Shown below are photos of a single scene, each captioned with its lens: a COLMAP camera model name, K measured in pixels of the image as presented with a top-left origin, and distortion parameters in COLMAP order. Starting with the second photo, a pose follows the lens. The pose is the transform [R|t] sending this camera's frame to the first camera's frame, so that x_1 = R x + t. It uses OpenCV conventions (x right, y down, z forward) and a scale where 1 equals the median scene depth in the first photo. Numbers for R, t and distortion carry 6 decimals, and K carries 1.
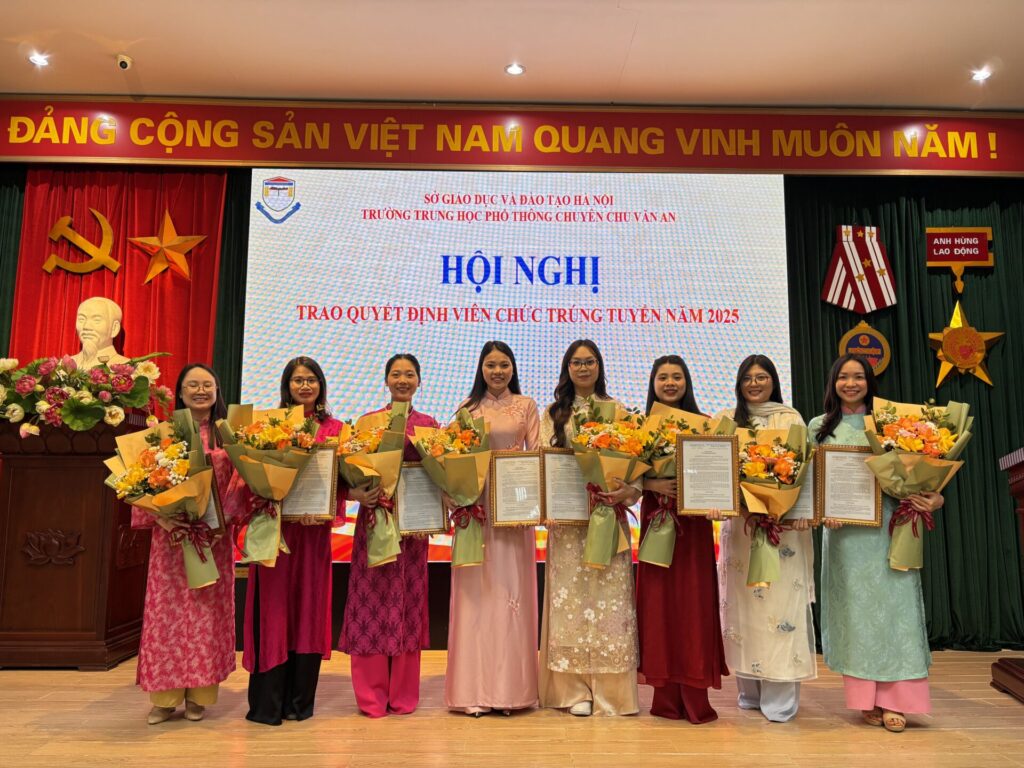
lens RADIAL K [[788.0, 0, 519.8], [0, 788.0, 389.8], [0, 0, 1]] dist [0.055408, -0.066724]
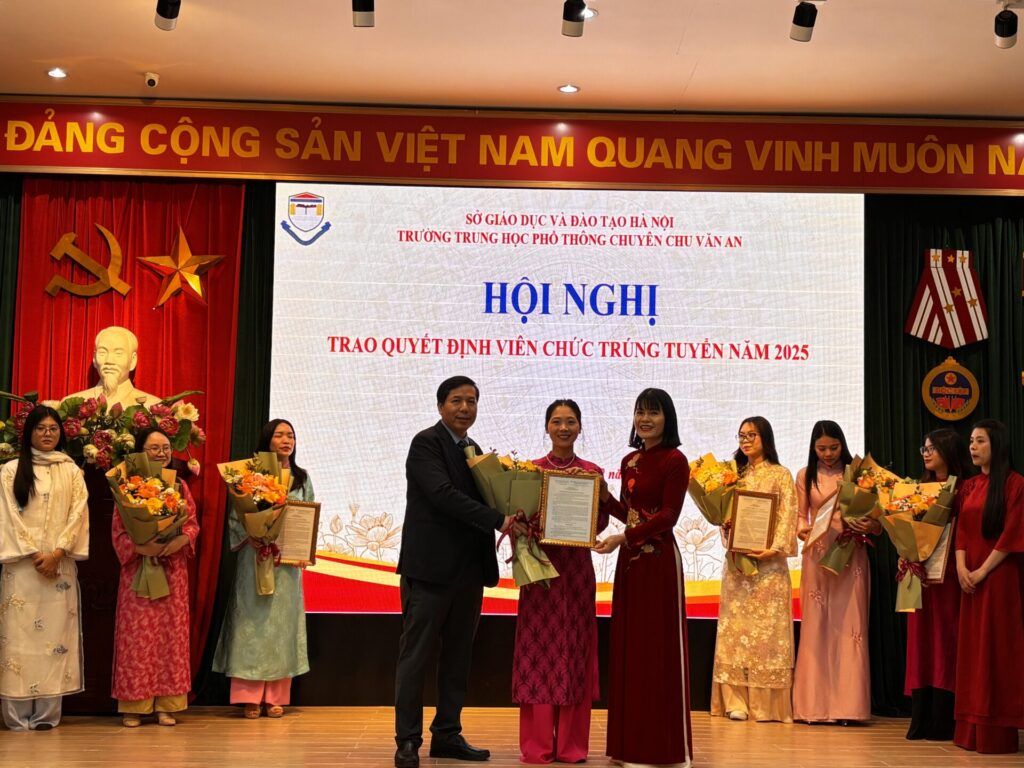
lens RADIAL K [[1589.4, 0, 521.4], [0, 1589.4, 392.3], [0, 0, 1]] dist [0.265167, -1.231226]
pose [[0.999899, 0.010615, -0.009482, -0.036899], [-0.010229, 0.999155, 0.039819, -0.114963], [0.009897, -0.039718, 0.999162, -0.835233]]
